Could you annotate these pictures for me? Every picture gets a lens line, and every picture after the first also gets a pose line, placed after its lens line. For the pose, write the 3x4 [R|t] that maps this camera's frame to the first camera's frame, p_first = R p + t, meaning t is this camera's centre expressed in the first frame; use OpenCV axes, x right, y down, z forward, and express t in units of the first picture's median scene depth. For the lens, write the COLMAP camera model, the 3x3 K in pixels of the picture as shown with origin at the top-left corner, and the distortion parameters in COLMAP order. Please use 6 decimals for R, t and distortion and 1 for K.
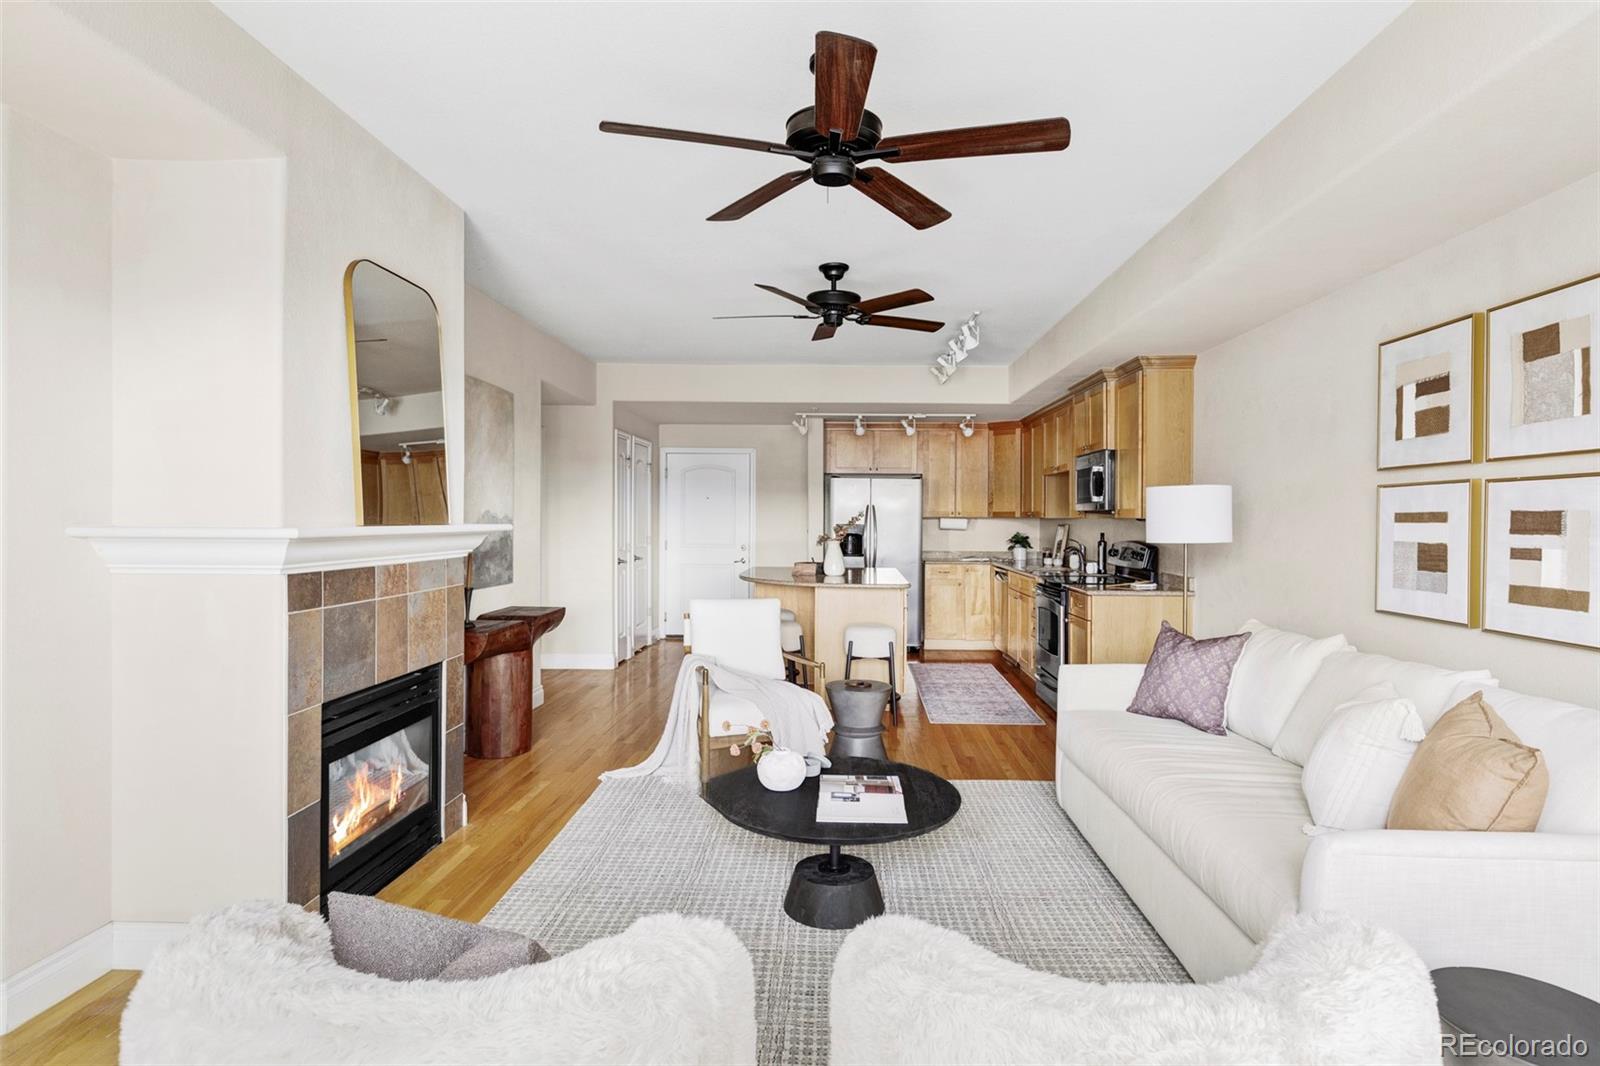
lens RADIAL K [[864.7, 0, 829.8], [0, 864.7, 520.1], [0, 0, 1]] dist [0.001509, 0.000130]
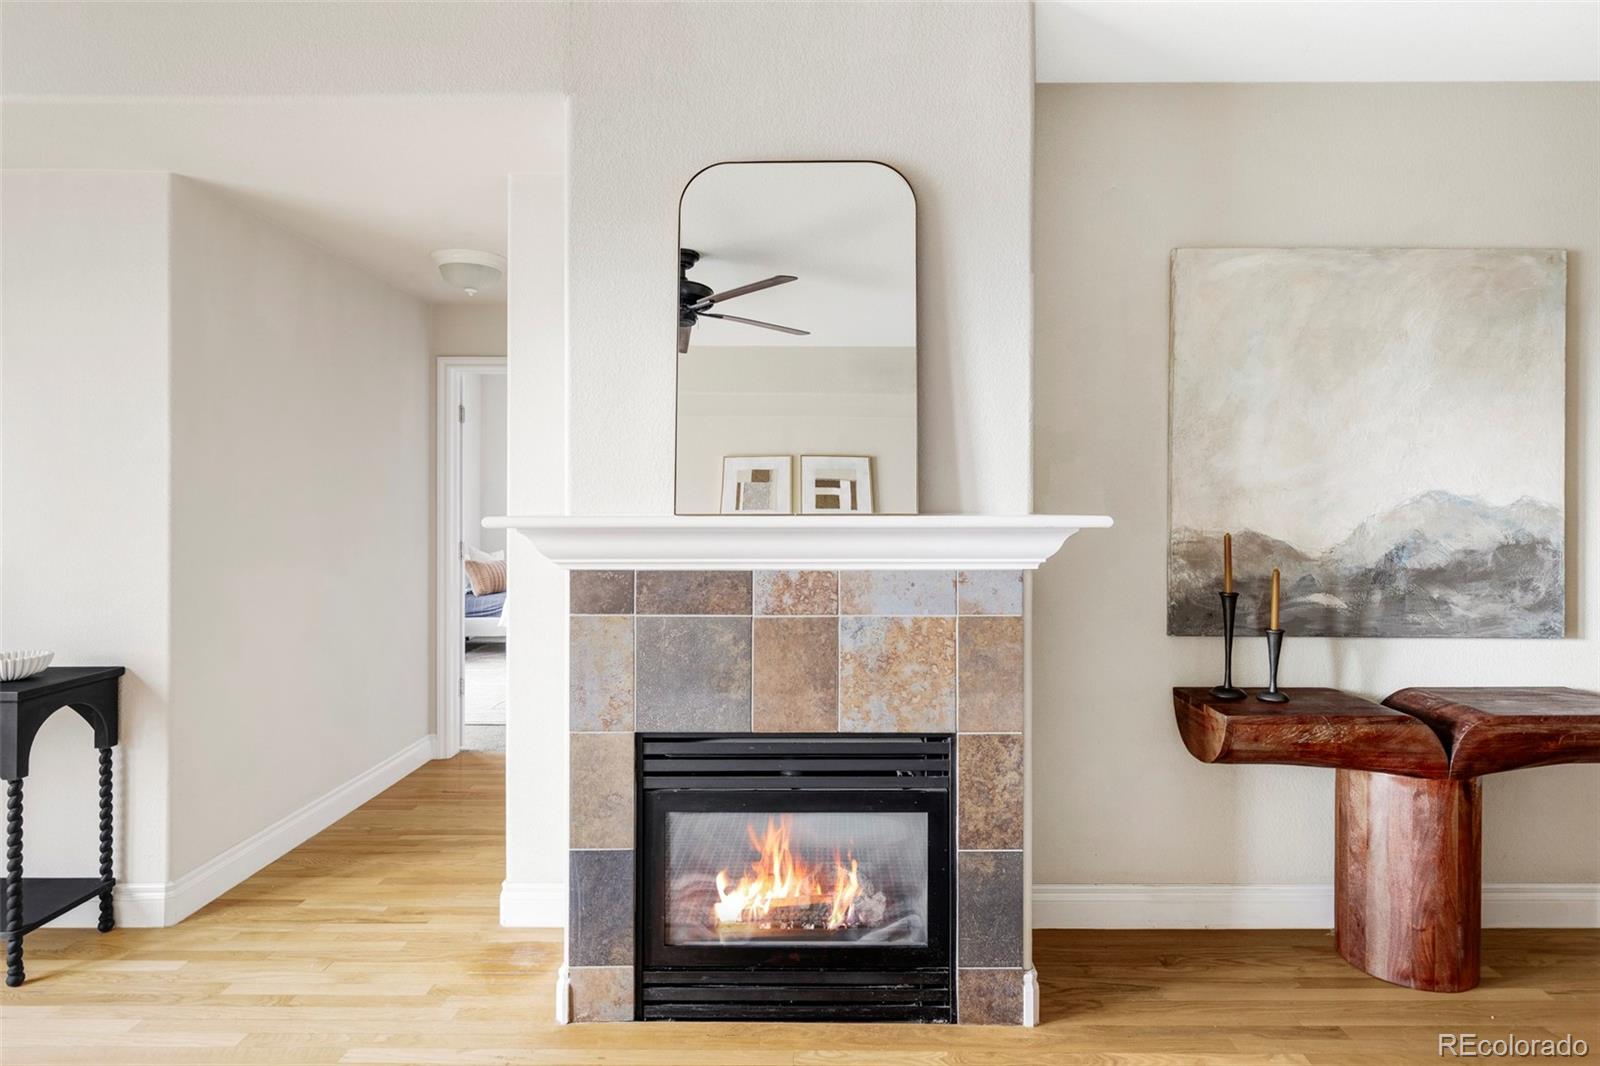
lens RADIAL K [[864.7, 0, 810.1], [0, 864.7, 504.0], [0, 0, 1]] dist [0.001509, 0.000130]
pose [[0.007132, -0.007632, -0.999945, 0.111590], [-0.000991, 0.999970, -0.007640, 0.001036], [0.999974, 0.001046, 0.007124, 0.555963]]
